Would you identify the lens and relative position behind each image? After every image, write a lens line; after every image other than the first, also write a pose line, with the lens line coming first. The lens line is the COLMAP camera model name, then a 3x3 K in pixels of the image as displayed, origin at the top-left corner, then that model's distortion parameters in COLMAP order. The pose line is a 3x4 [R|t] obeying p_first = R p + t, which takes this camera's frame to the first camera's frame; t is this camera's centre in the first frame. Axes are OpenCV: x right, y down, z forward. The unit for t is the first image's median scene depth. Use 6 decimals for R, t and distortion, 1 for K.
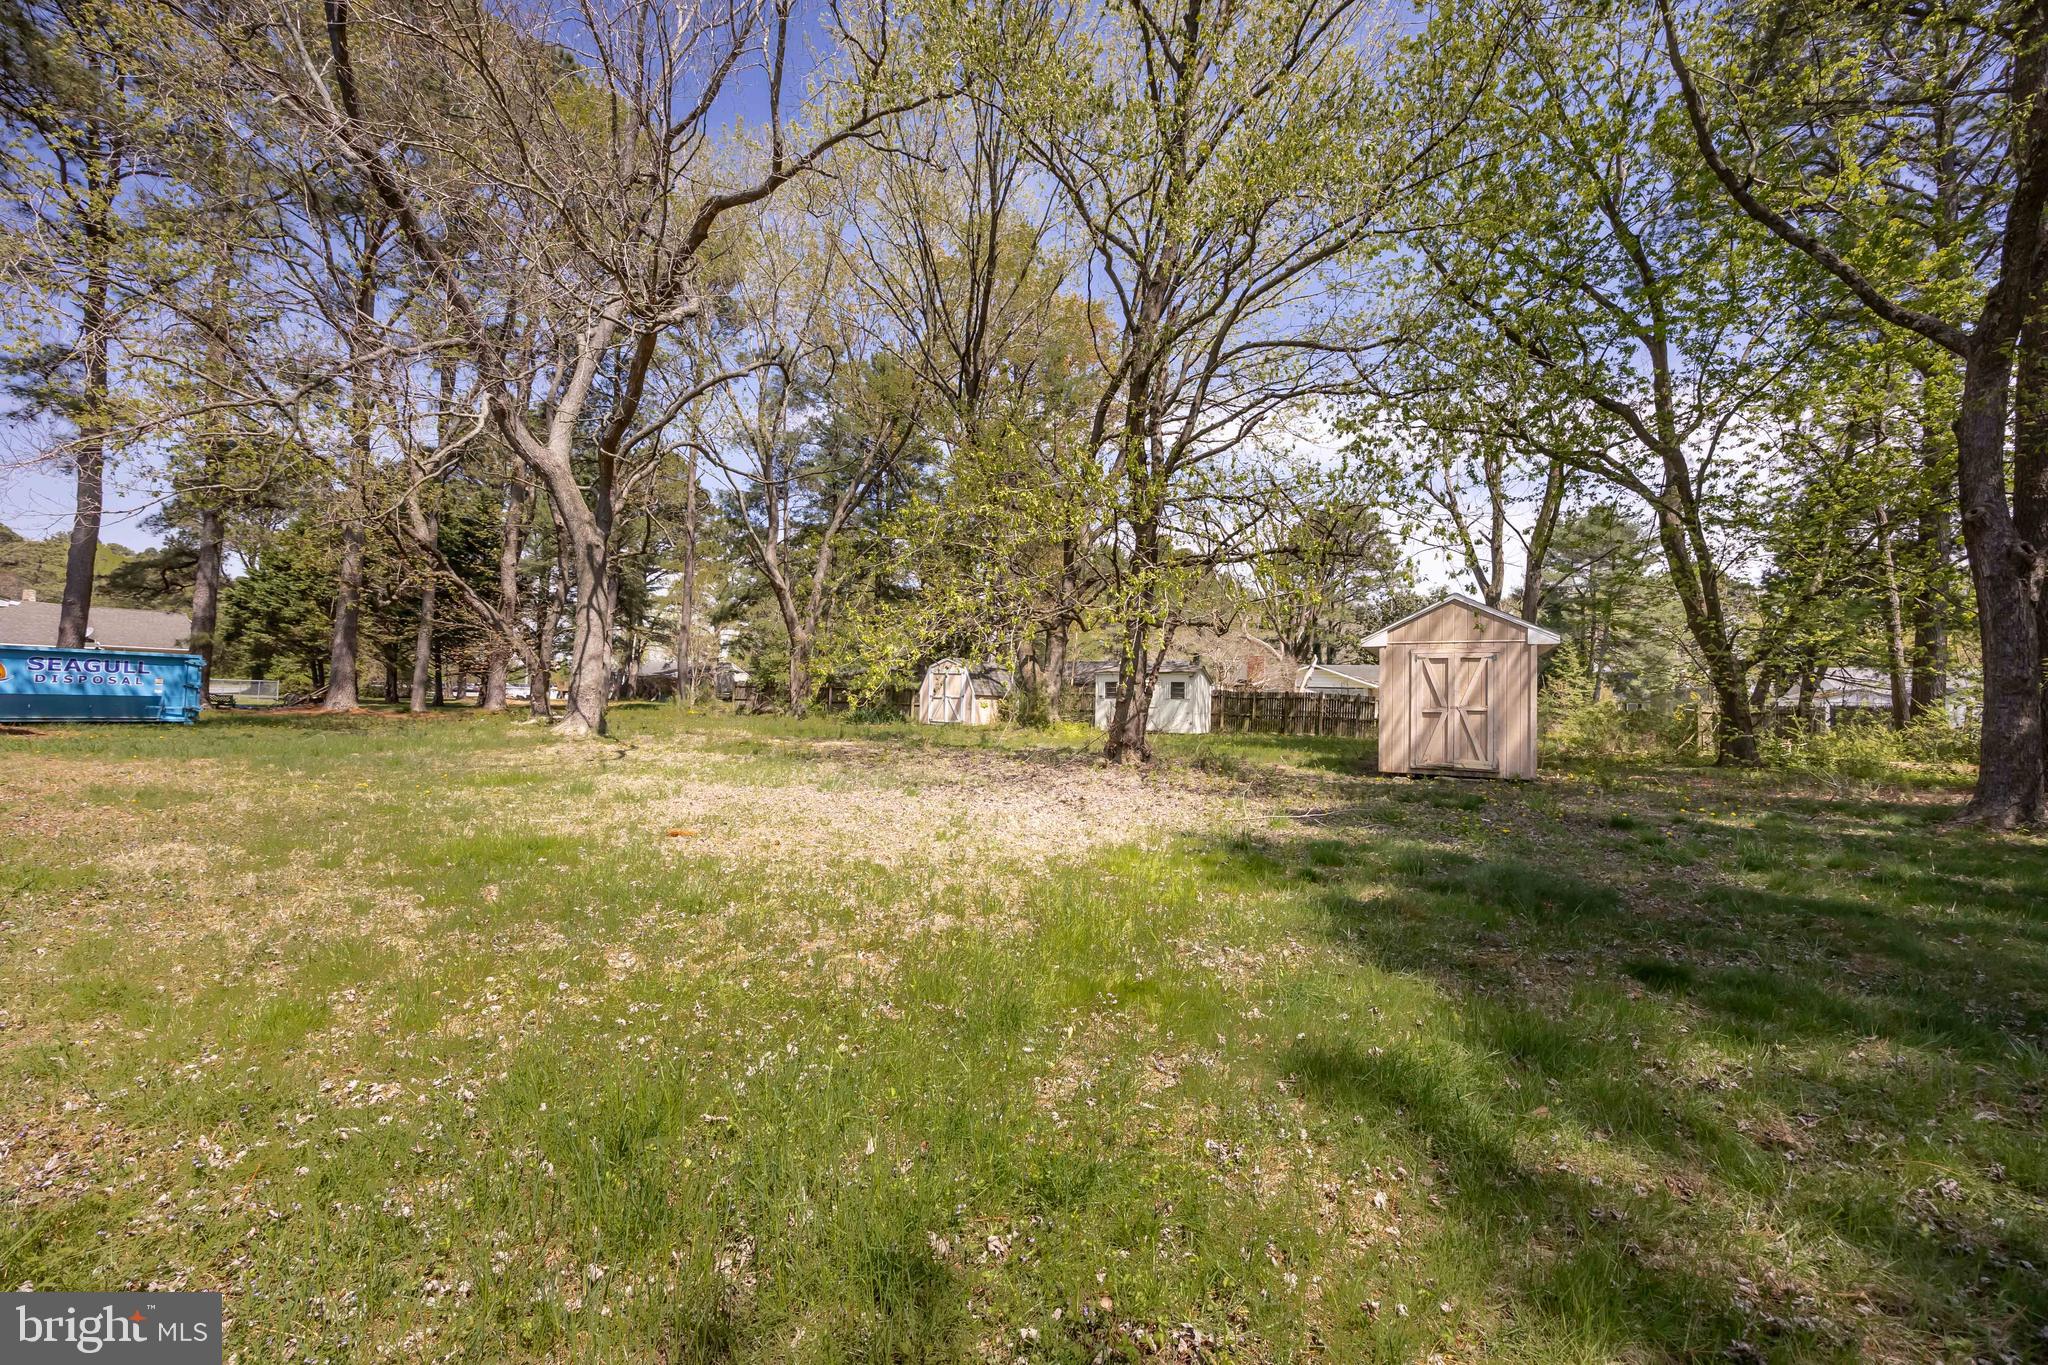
lens RADIAL K [[789.5, 0, 1030.3], [0, 789.5, 684.7], [0, 0, 1]] dist [-0.000733, 0.000055]
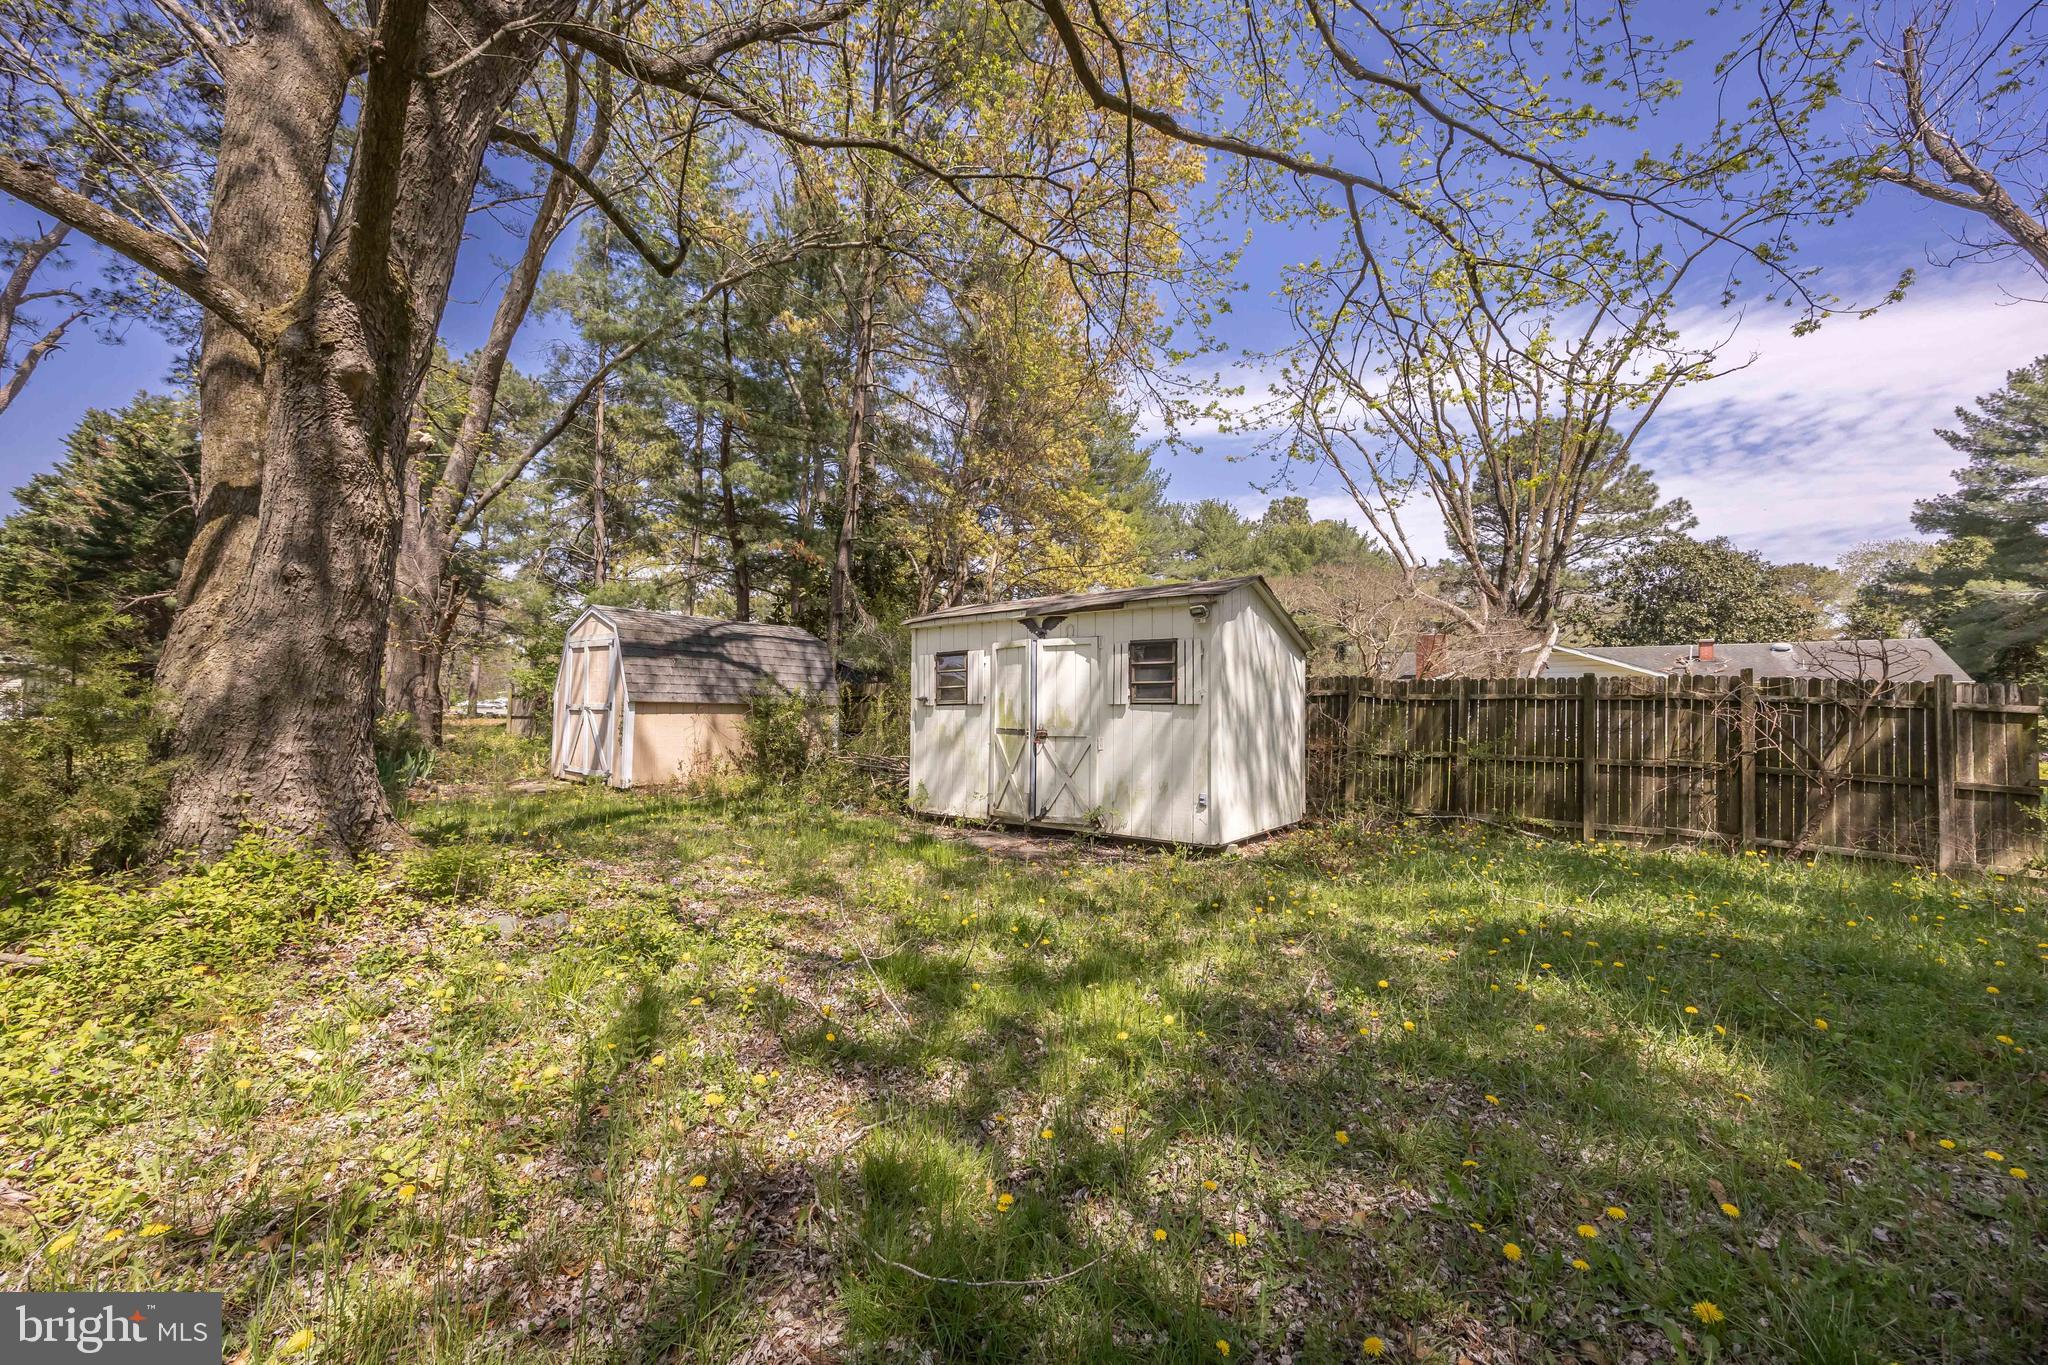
lens RADIAL K [[789.5, 0, 1030.3], [0, 789.5, 684.7], [0, 0, 1]] dist [-0.000733, 0.000055]
pose [[0.984564, -0.014185, -0.174449, 0.177691], [0.011511, 0.999800, -0.016328, 0.013893], [0.174645, 0.014067, 0.984531, 0.690180]]
